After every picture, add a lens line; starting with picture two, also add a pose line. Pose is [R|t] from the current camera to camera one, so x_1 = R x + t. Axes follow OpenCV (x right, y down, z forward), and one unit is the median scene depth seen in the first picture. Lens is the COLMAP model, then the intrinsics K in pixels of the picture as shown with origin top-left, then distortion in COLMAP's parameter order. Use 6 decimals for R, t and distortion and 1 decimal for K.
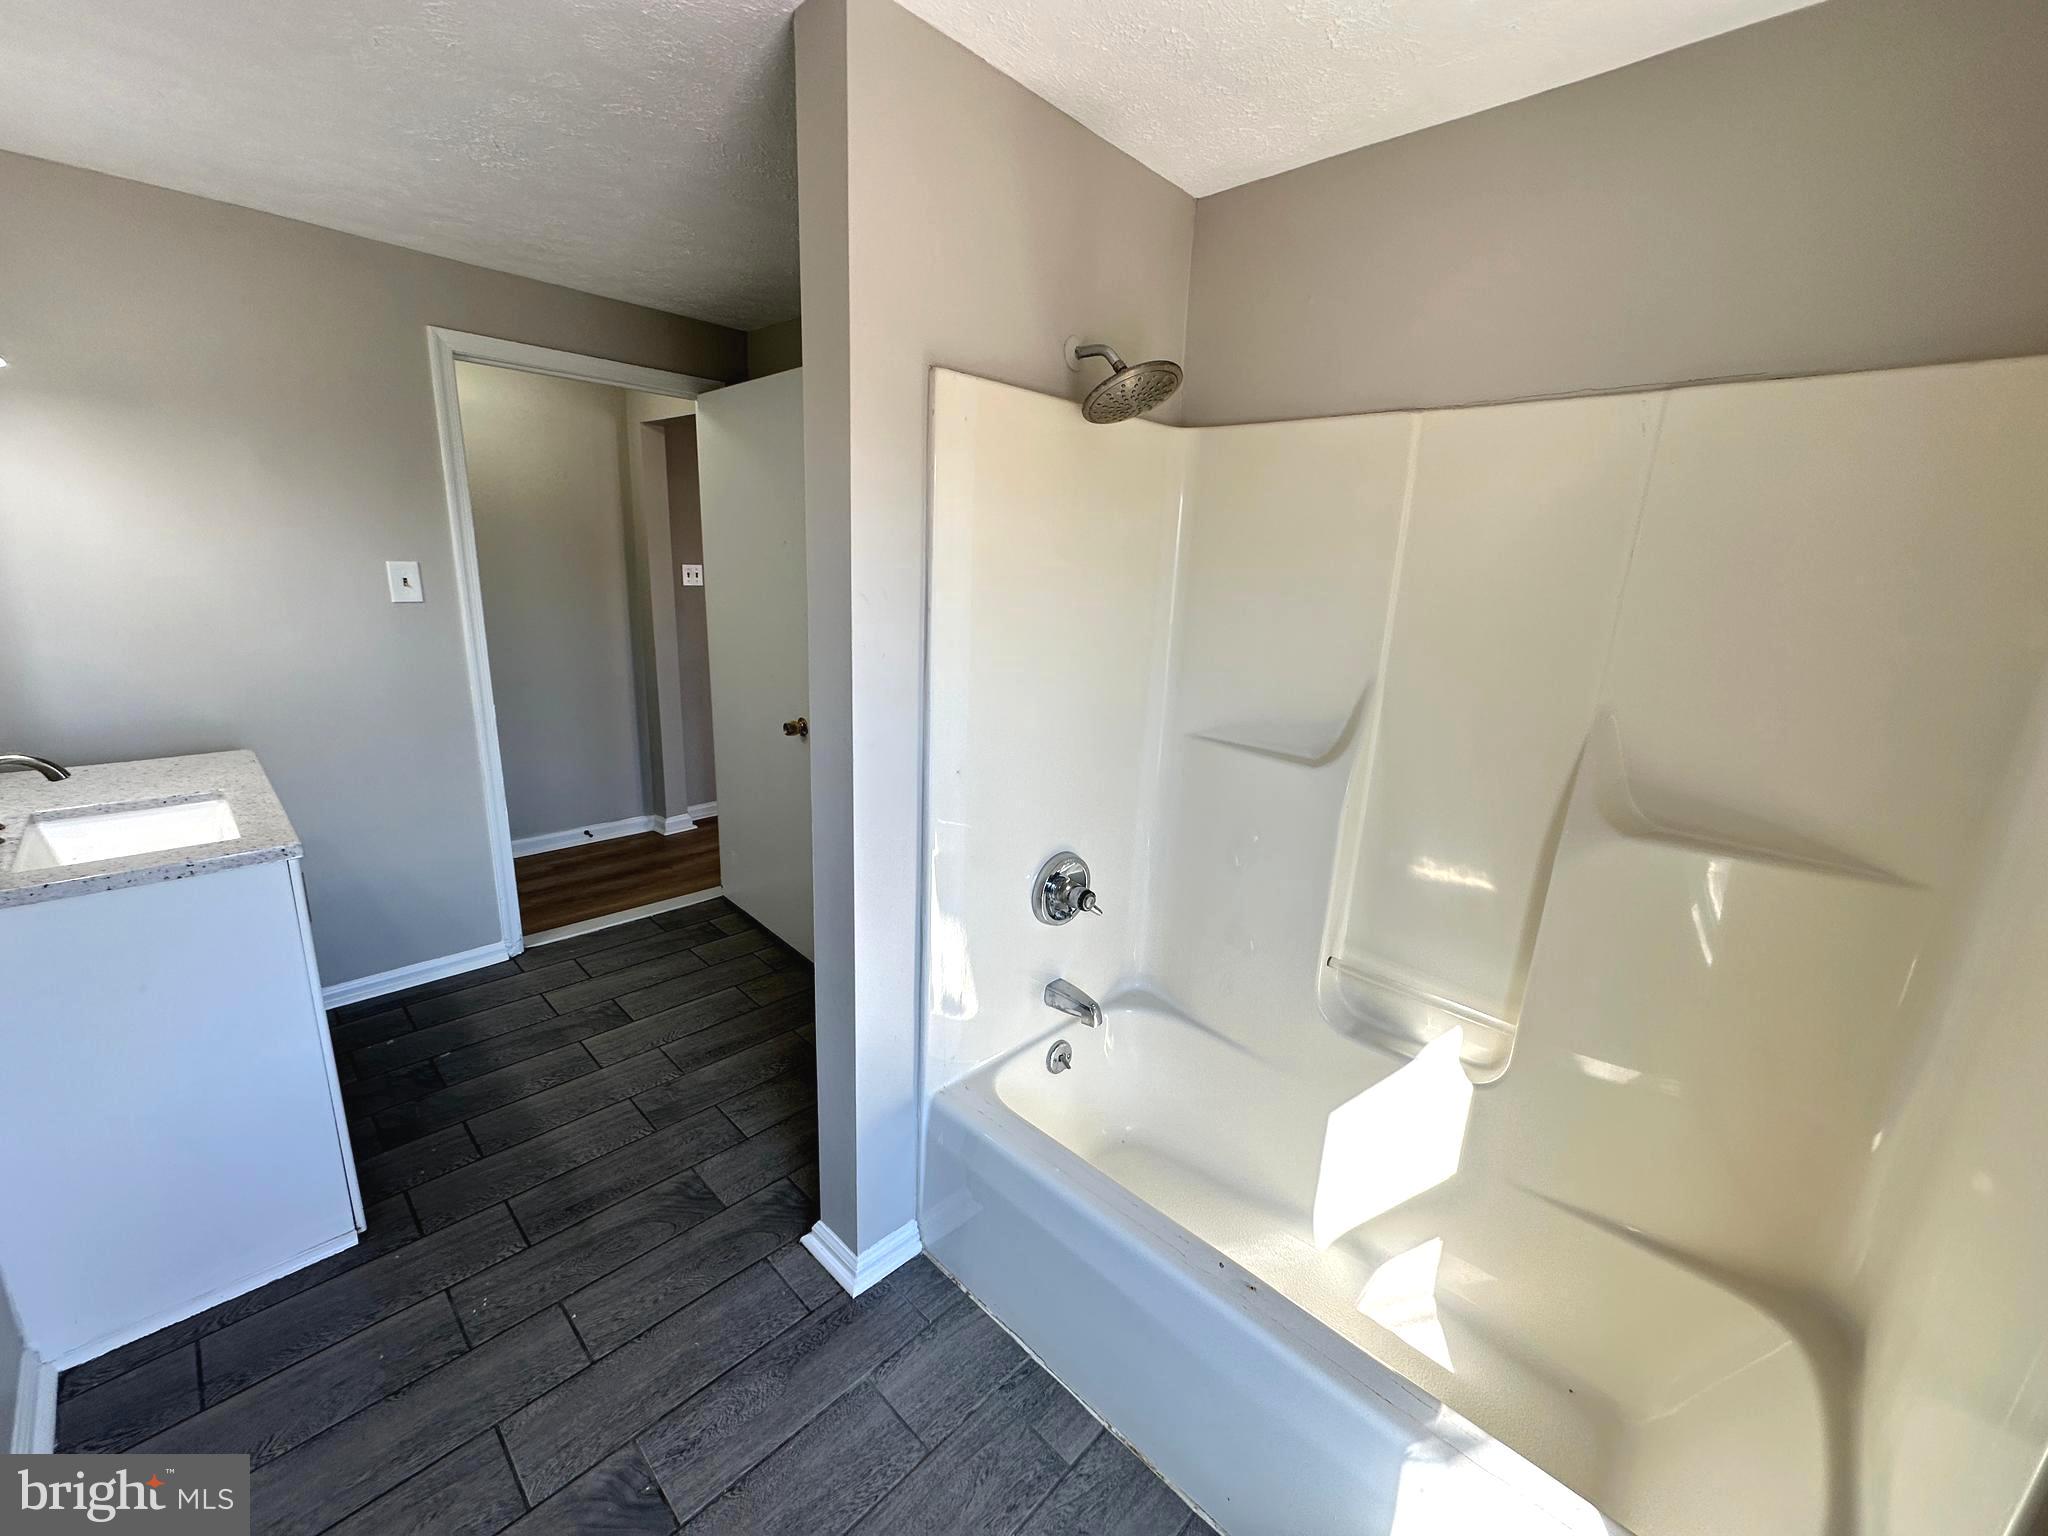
lens RADIAL K [[813.8, 0, 1018.0], [0, 813.8, 766.6], [0, 0, 1]] dist [-0.002162, 0.000500]
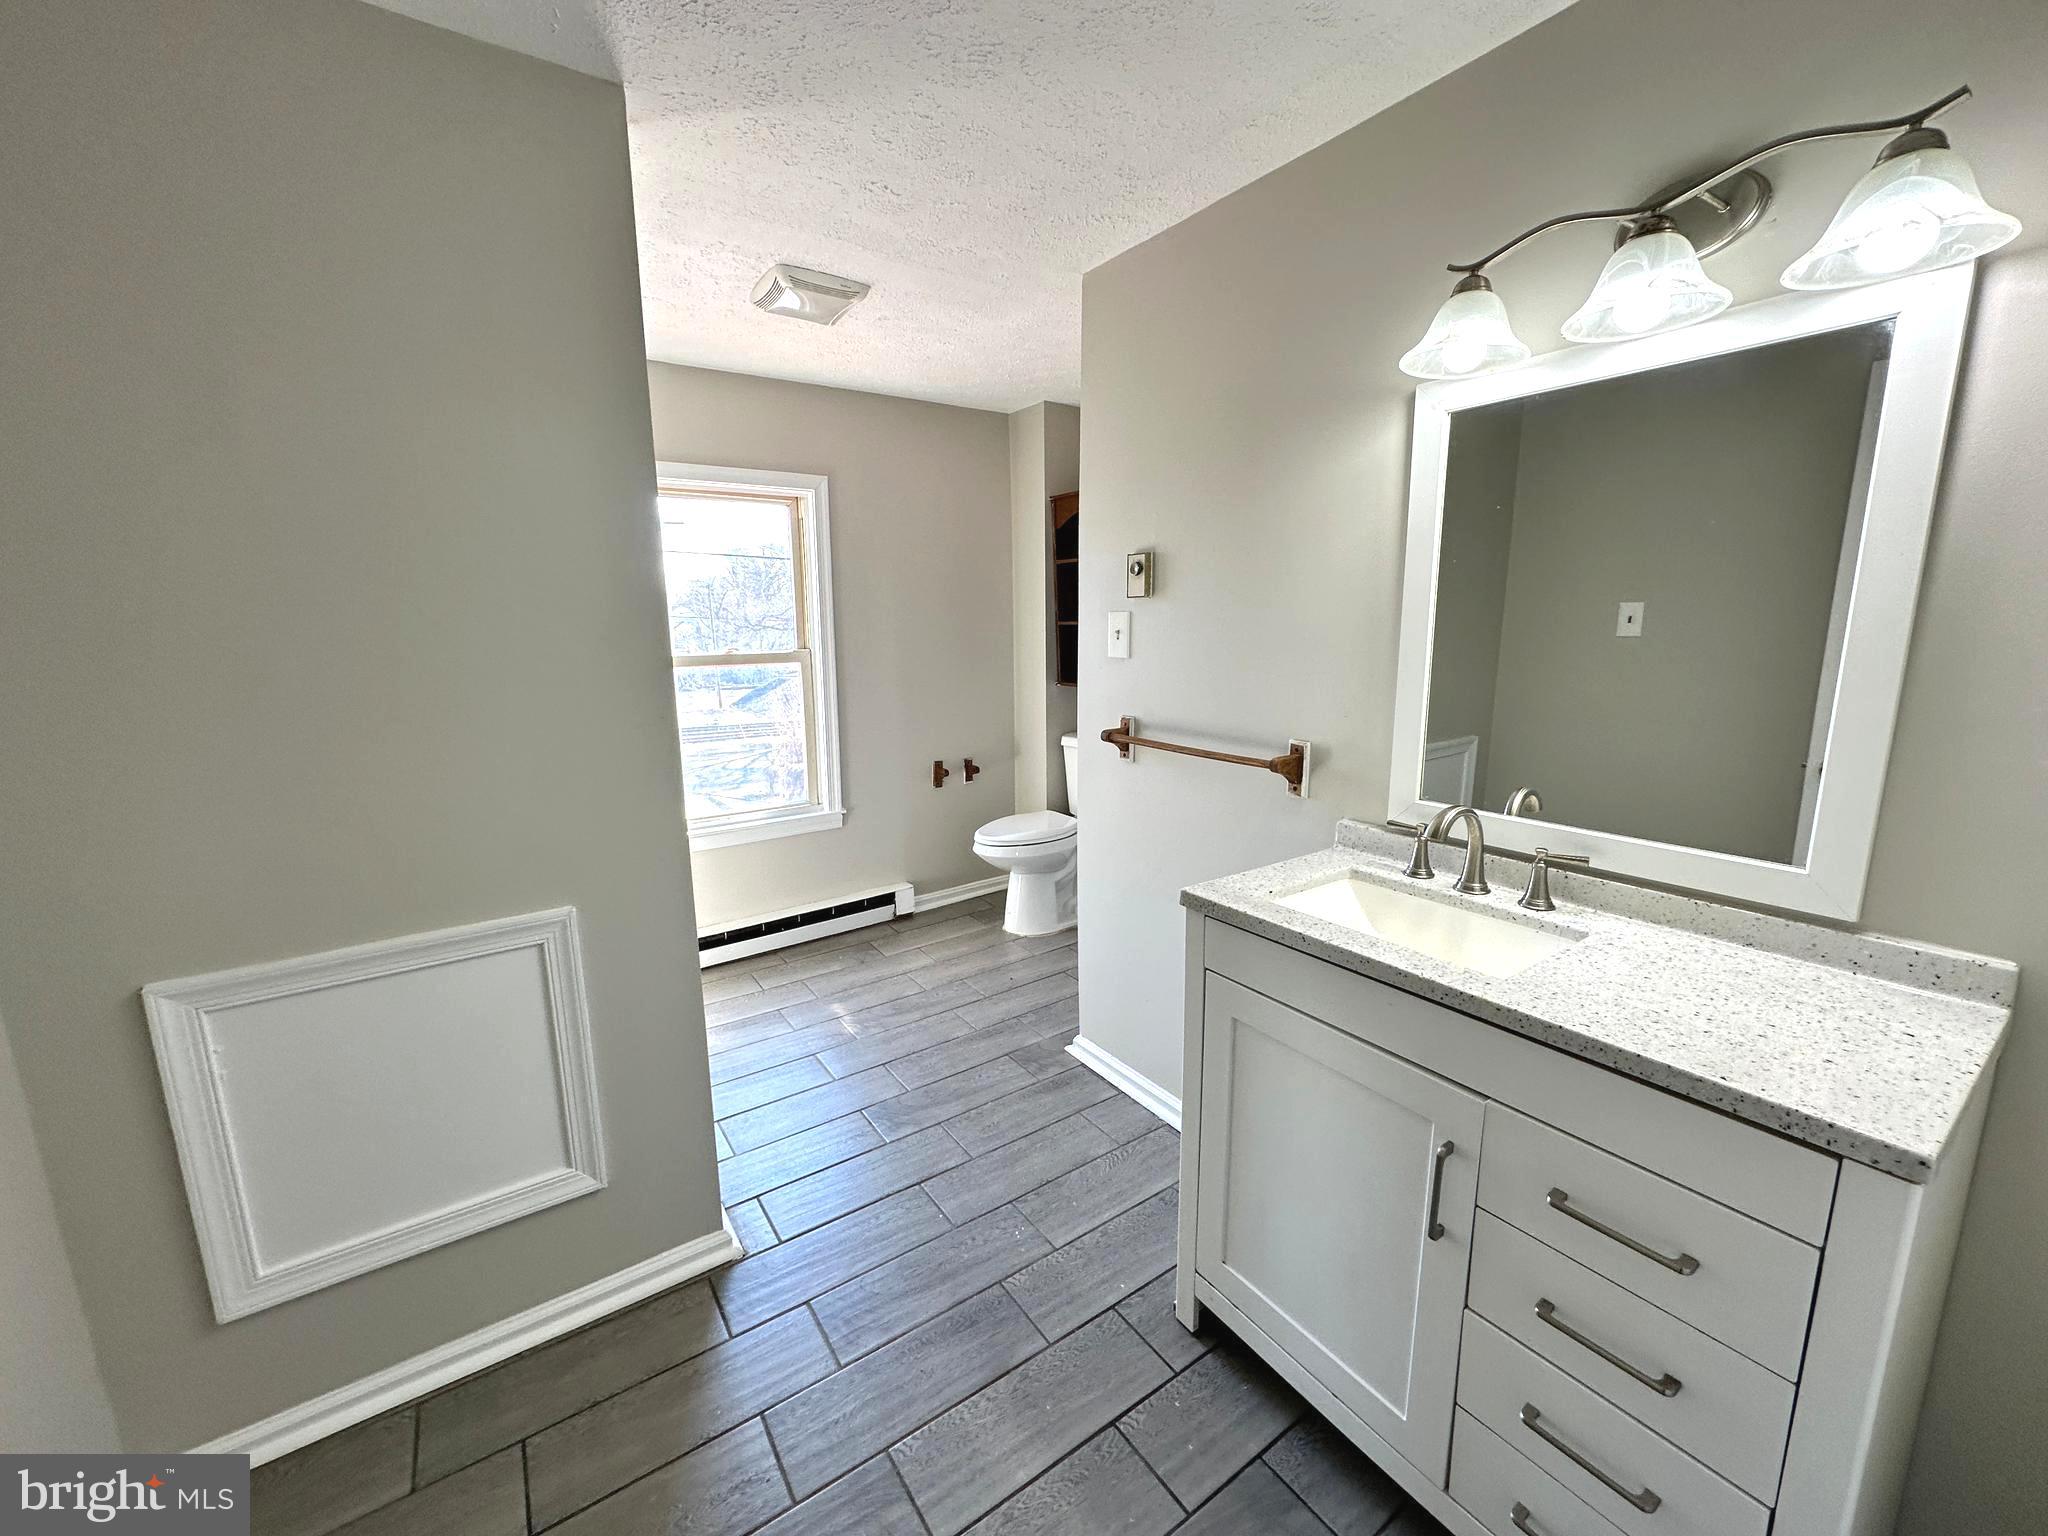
lens RADIAL K [[813.8, 0, 1029.0], [0, 813.8, 775.5], [0, 0, 1]] dist [-0.002162, 0.000500]
pose [[-0.981331, -0.071274, 0.178631, -0.773842], [0.013539, 0.900891, 0.433834, -0.391391], [-0.191849, 0.428153, -0.883108, 1.613806]]
